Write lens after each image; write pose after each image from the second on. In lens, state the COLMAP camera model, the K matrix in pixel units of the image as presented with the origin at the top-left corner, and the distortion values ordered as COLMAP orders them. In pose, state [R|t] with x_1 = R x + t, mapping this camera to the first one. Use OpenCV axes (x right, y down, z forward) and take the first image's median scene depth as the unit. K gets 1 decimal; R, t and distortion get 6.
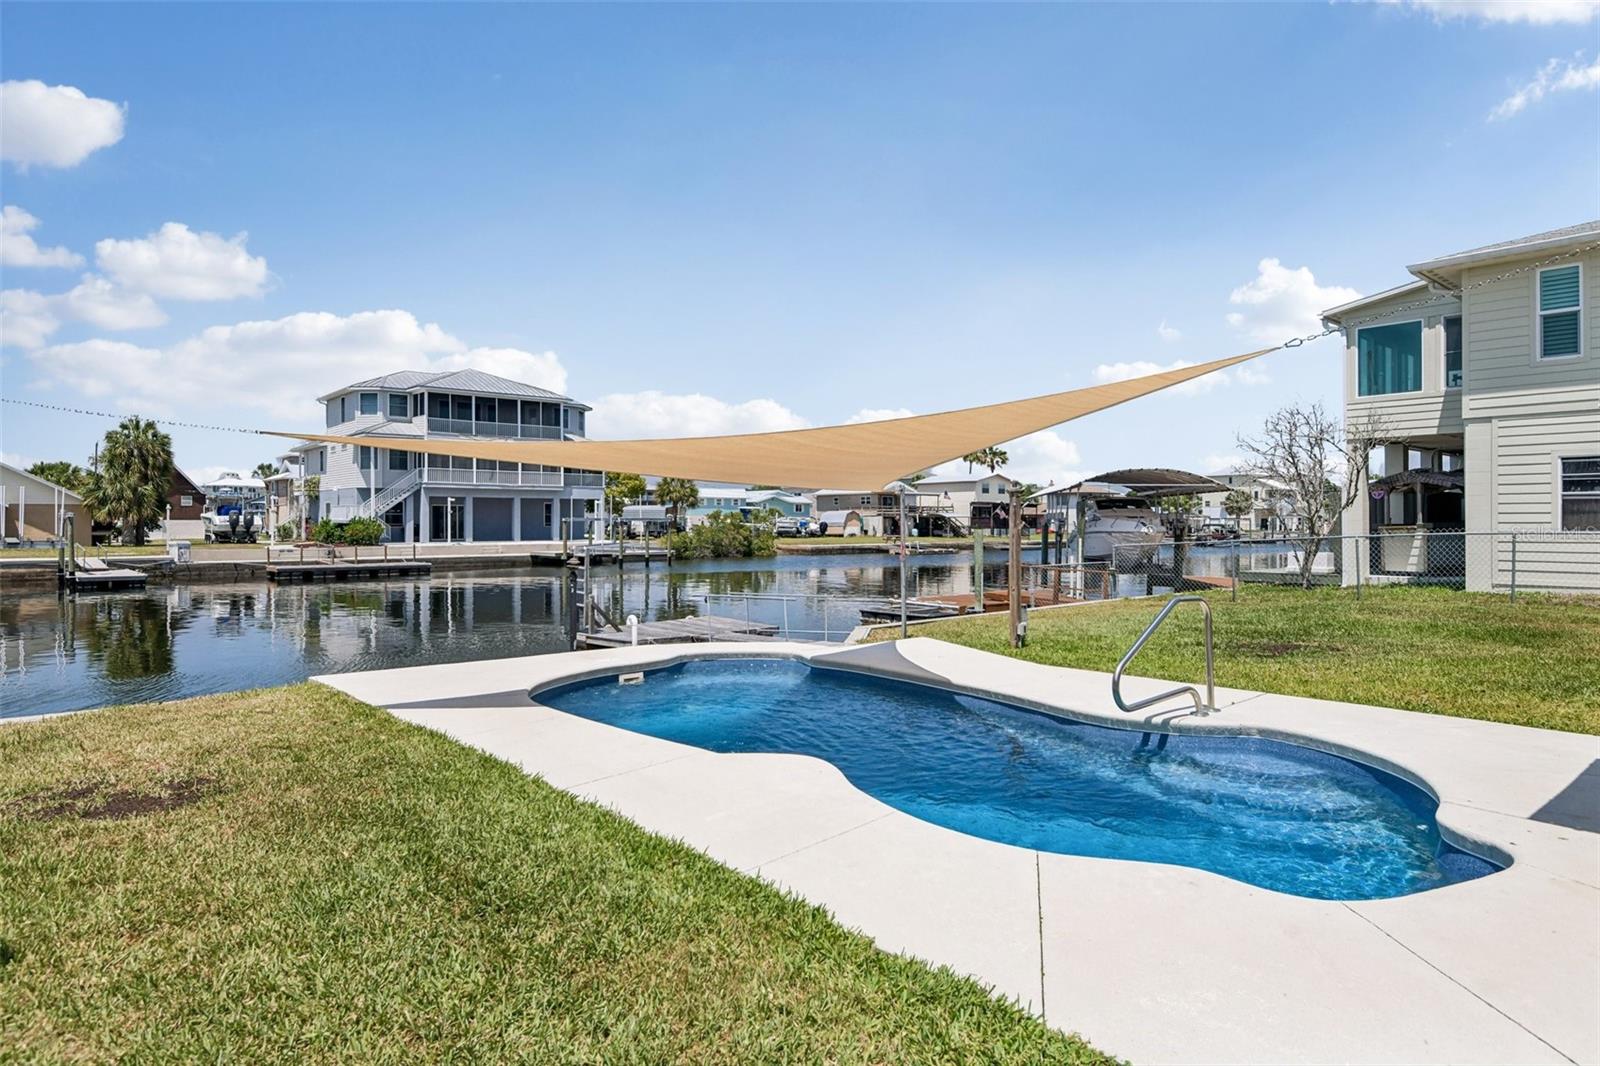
lens RADIAL K [[941.4, 0, 800.0], [0, 941.4, 533.0], [0, 0, 1]] dist [0.003493, -0.020962]
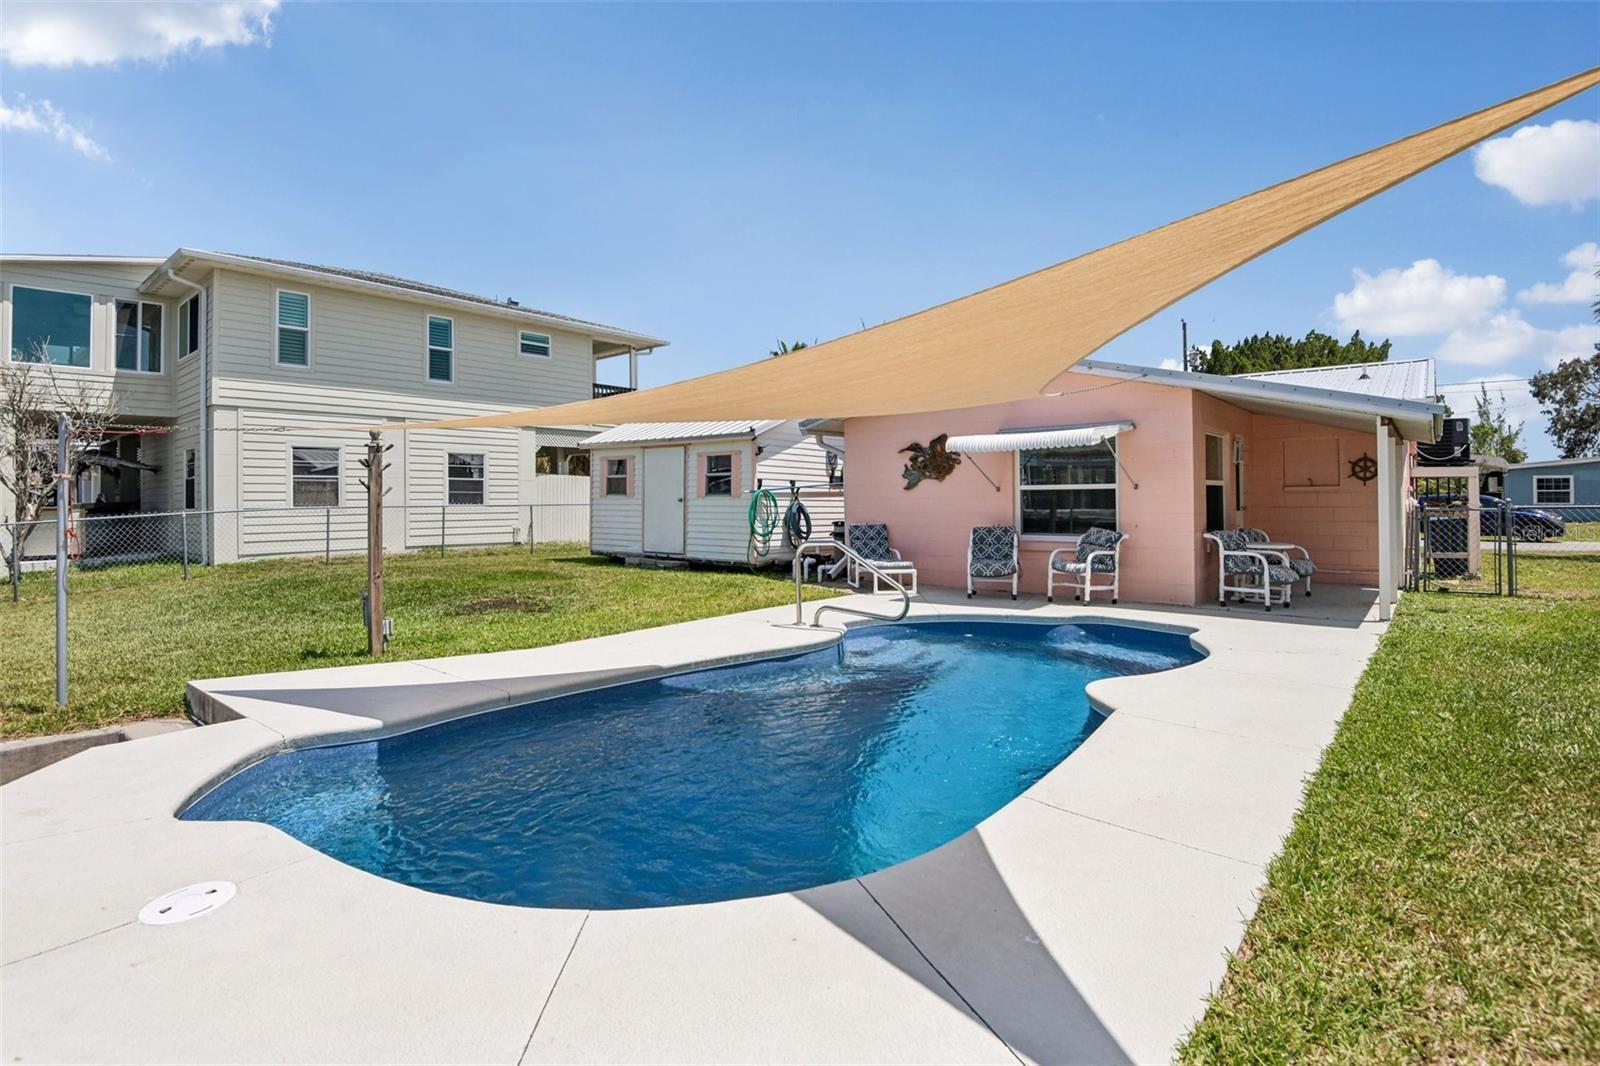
lens RADIAL K [[784.1, 0, 798.3], [0, 784.1, 500.8], [0, 0, 1]] dist [-0.031899, -0.000046]
pose [[-0.151254, 0.004083, 0.988487, -0.074270], [0.020880, 0.999782, -0.000935, 0.001203], [-0.988274, 0.020498, -0.151306, 0.128149]]
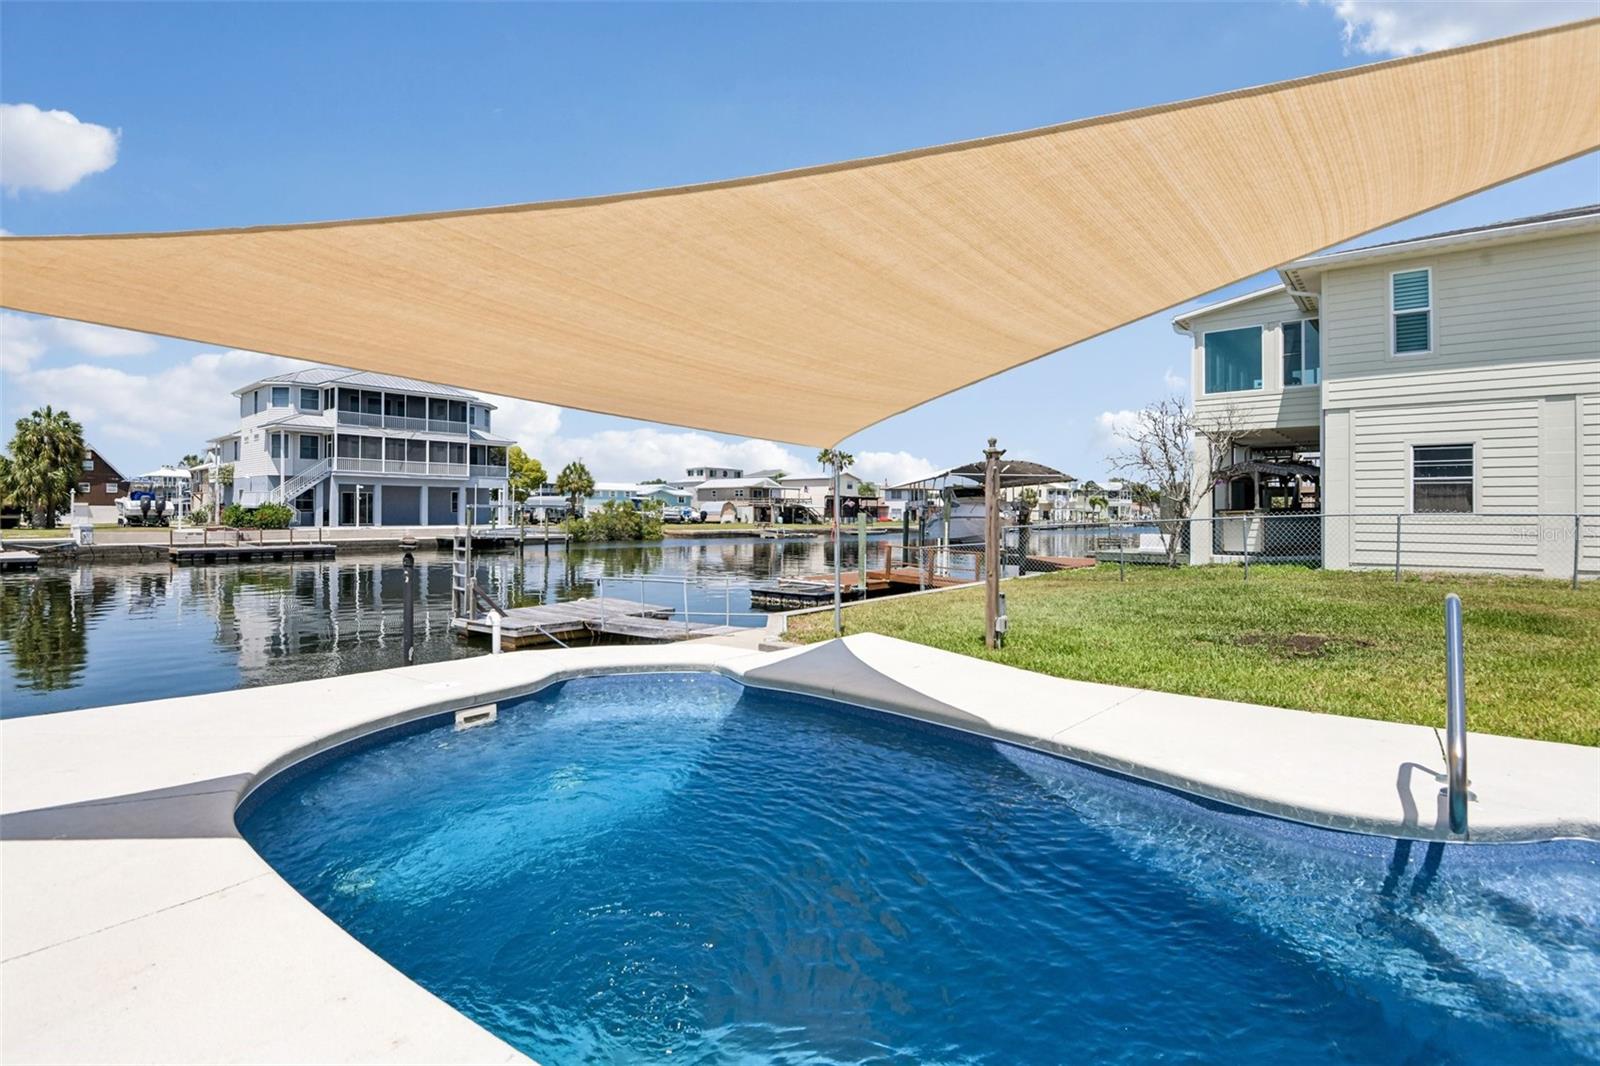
lens RADIAL K [[758.3, 0, 796.7], [0, 758.3, 516.8], [0, 0, 1]] dist [-0.001213, -0.029399]
pose [[0.988462, 0.004788, 0.151395, -0.005640], [-0.003809, 0.999970, -0.006755, 0.002594], [-0.151422, 0.006100, 0.988450, 0.065100]]
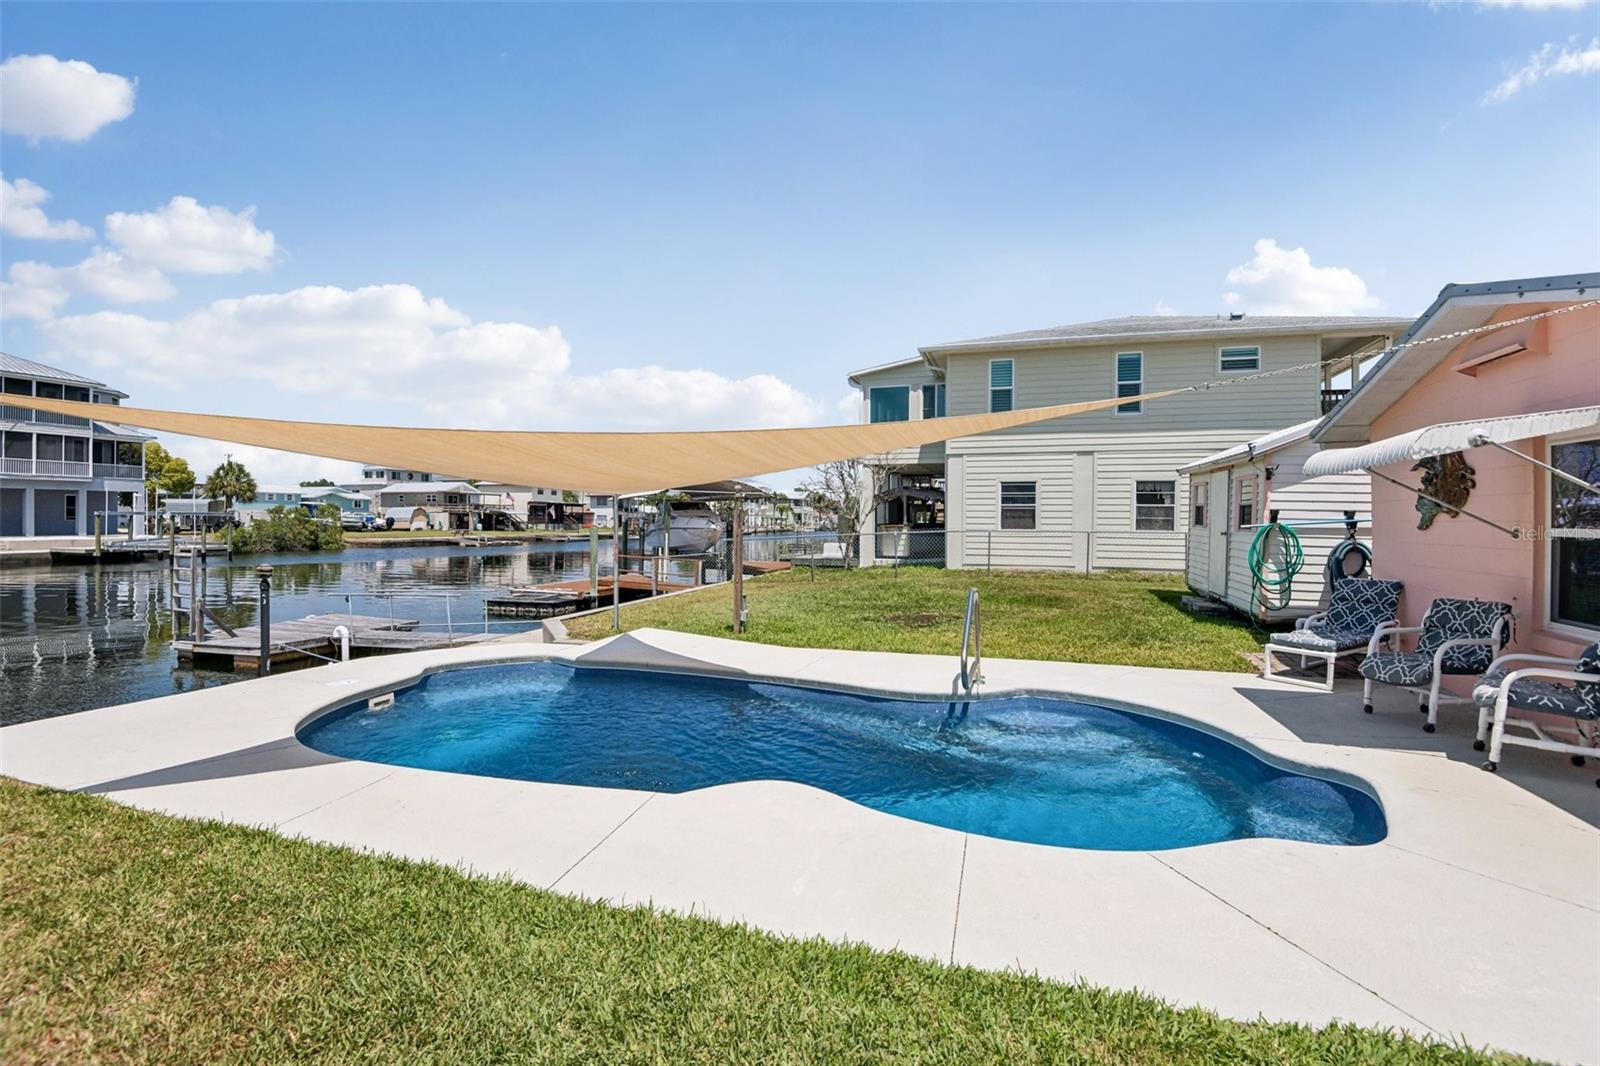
lens RADIAL K [[740.4, 0, 800.0], [0, 740.4, 533.0], [0, 0, 1]] dist [-0.001290, -0.027612]
pose [[0.851411, -0.002688, 0.524492, -0.030652], [-0.001554, 0.999970, 0.007648, -0.001218], [-0.524496, -0.007327, 0.851381, 0.031477]]
